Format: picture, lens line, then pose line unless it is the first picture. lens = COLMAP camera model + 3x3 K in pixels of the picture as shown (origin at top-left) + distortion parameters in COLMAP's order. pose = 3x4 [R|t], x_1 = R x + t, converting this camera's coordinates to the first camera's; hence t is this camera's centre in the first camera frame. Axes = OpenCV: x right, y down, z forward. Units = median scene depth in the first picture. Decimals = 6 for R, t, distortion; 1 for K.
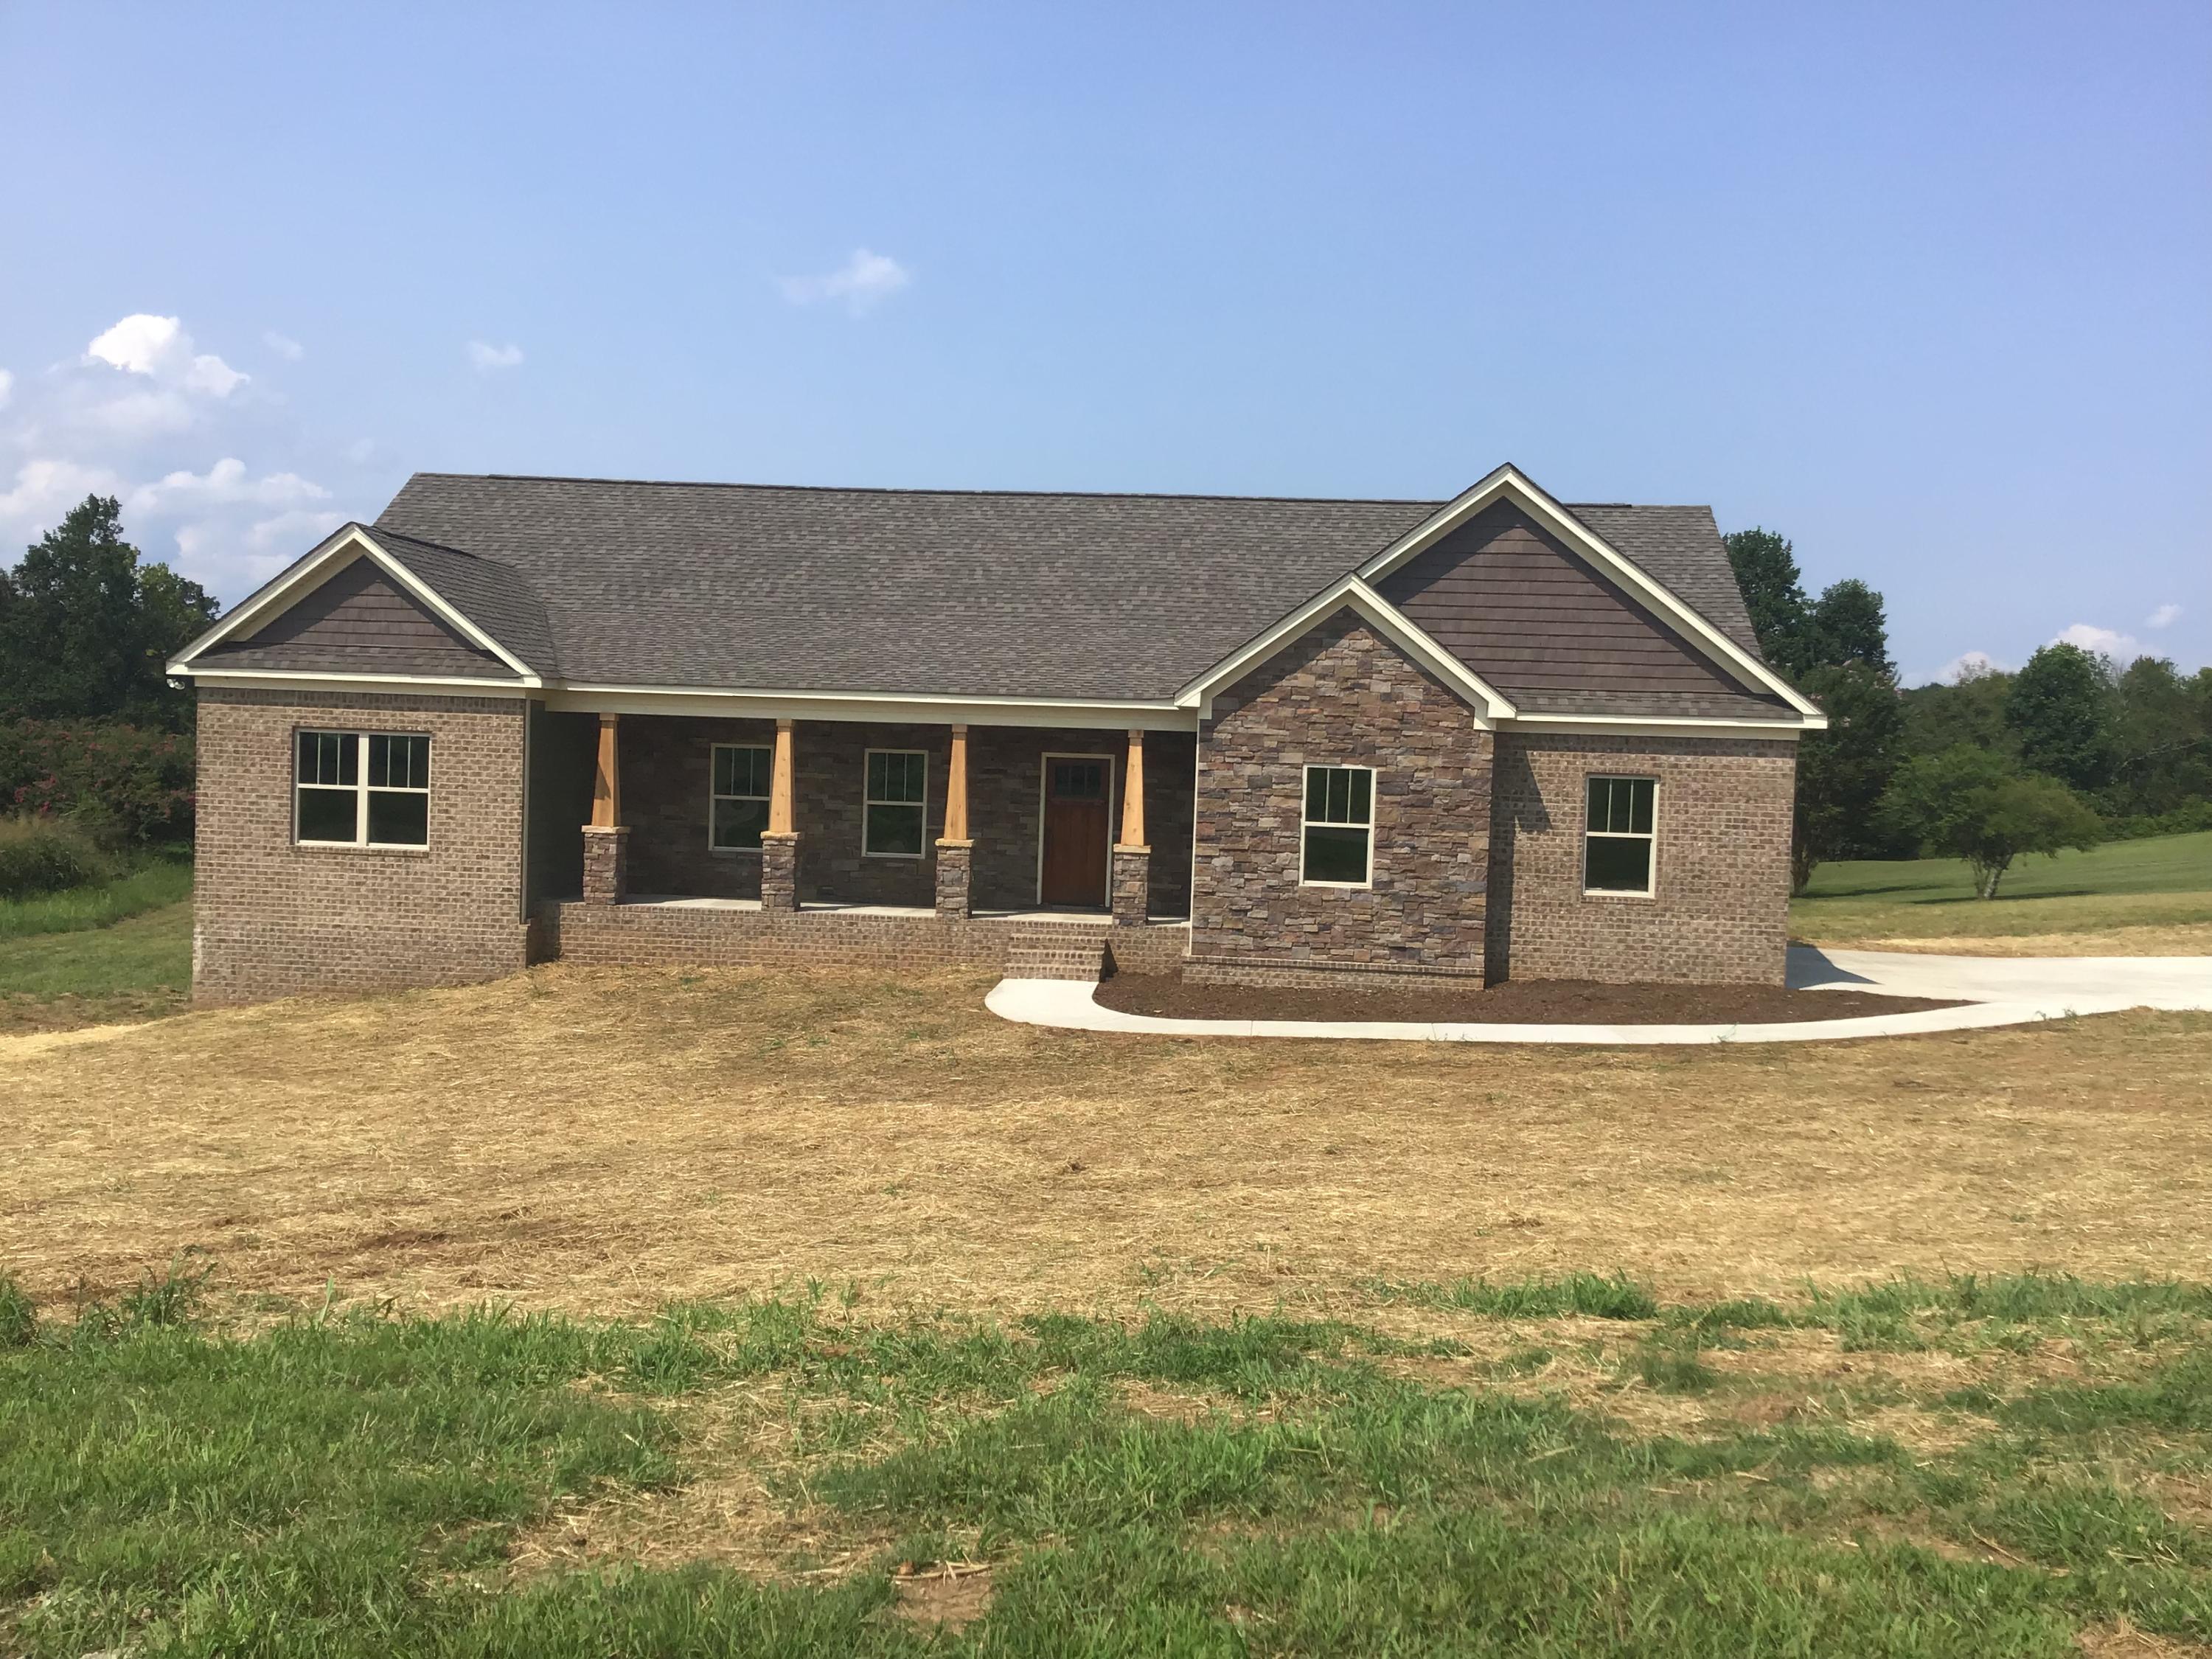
lens RADIAL K [[2033.7, 0, 1106.0], [0, 2033.7, 829.5], [0, 0, 1]] dist [0.102532, -0.183649]
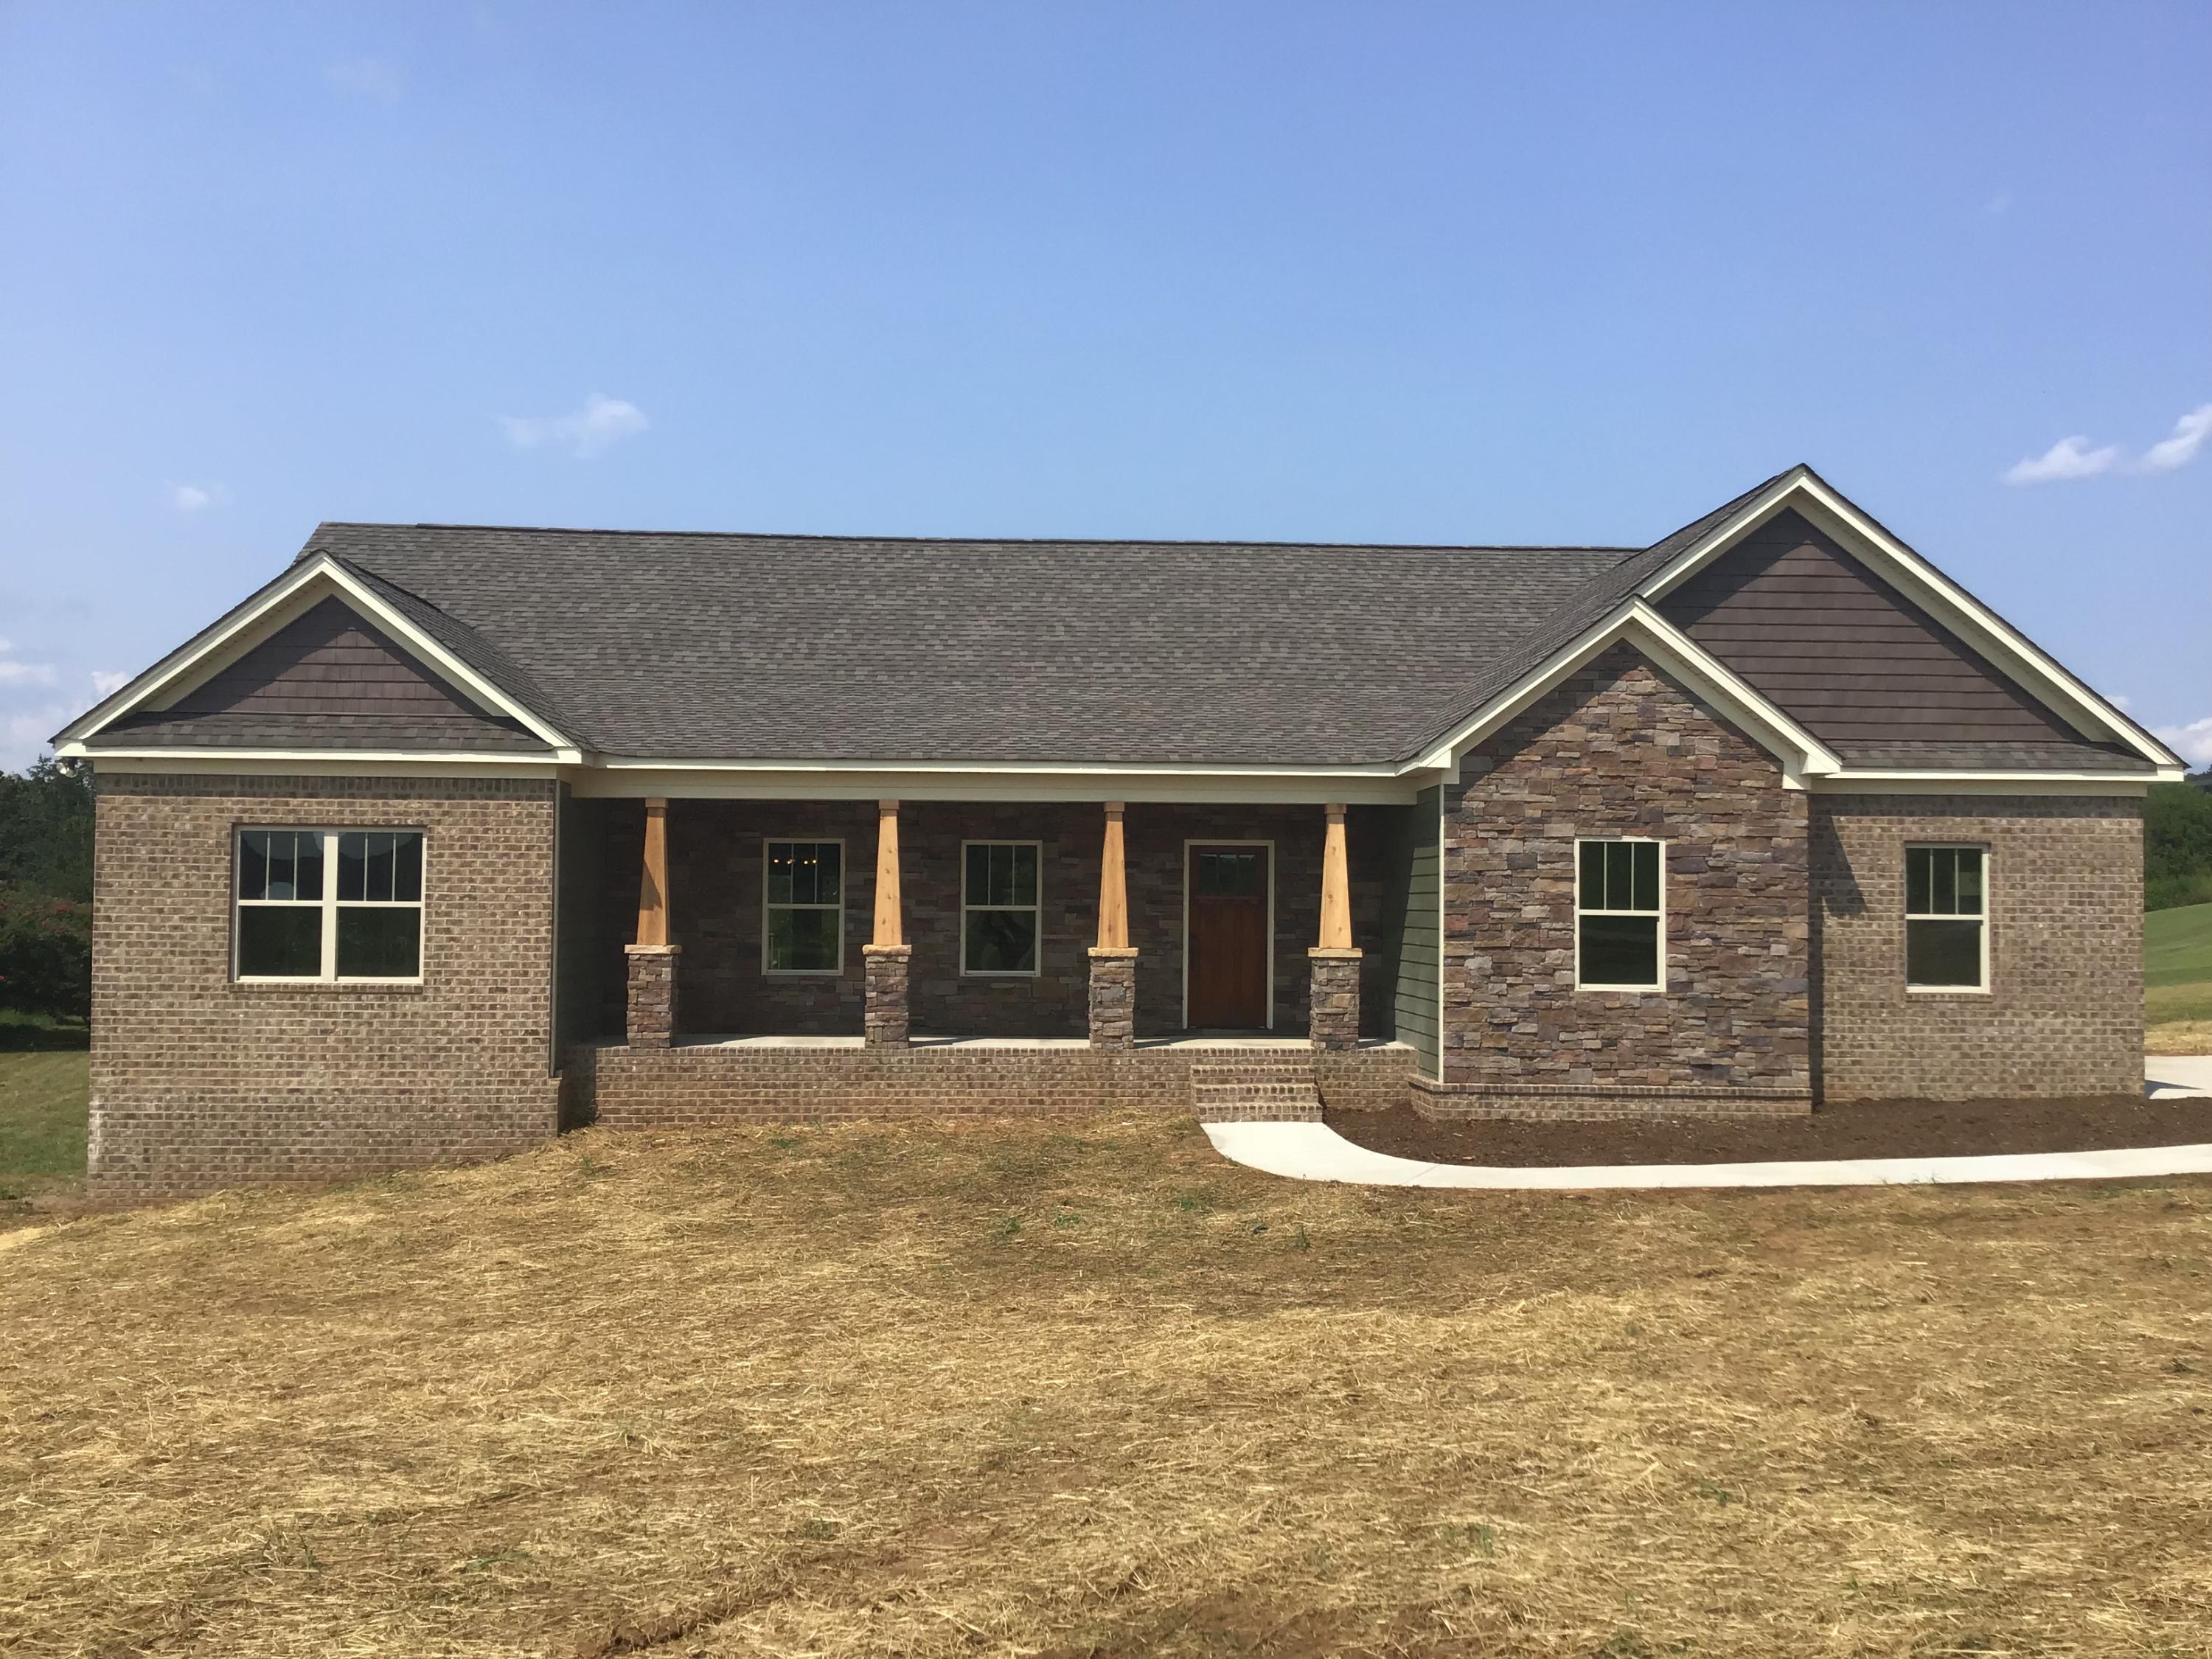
lens RADIAL K [[2033.7, 0, 1106.0], [0, 2033.7, 829.5], [0, 0, 1]] dist [0.102532, -0.183649]
pose [[0.991049, -0.022168, 0.131649, -0.180686], [0.031026, 0.997363, -0.065615, 0.010975], [-0.129847, 0.069112, 0.989122, 0.222026]]
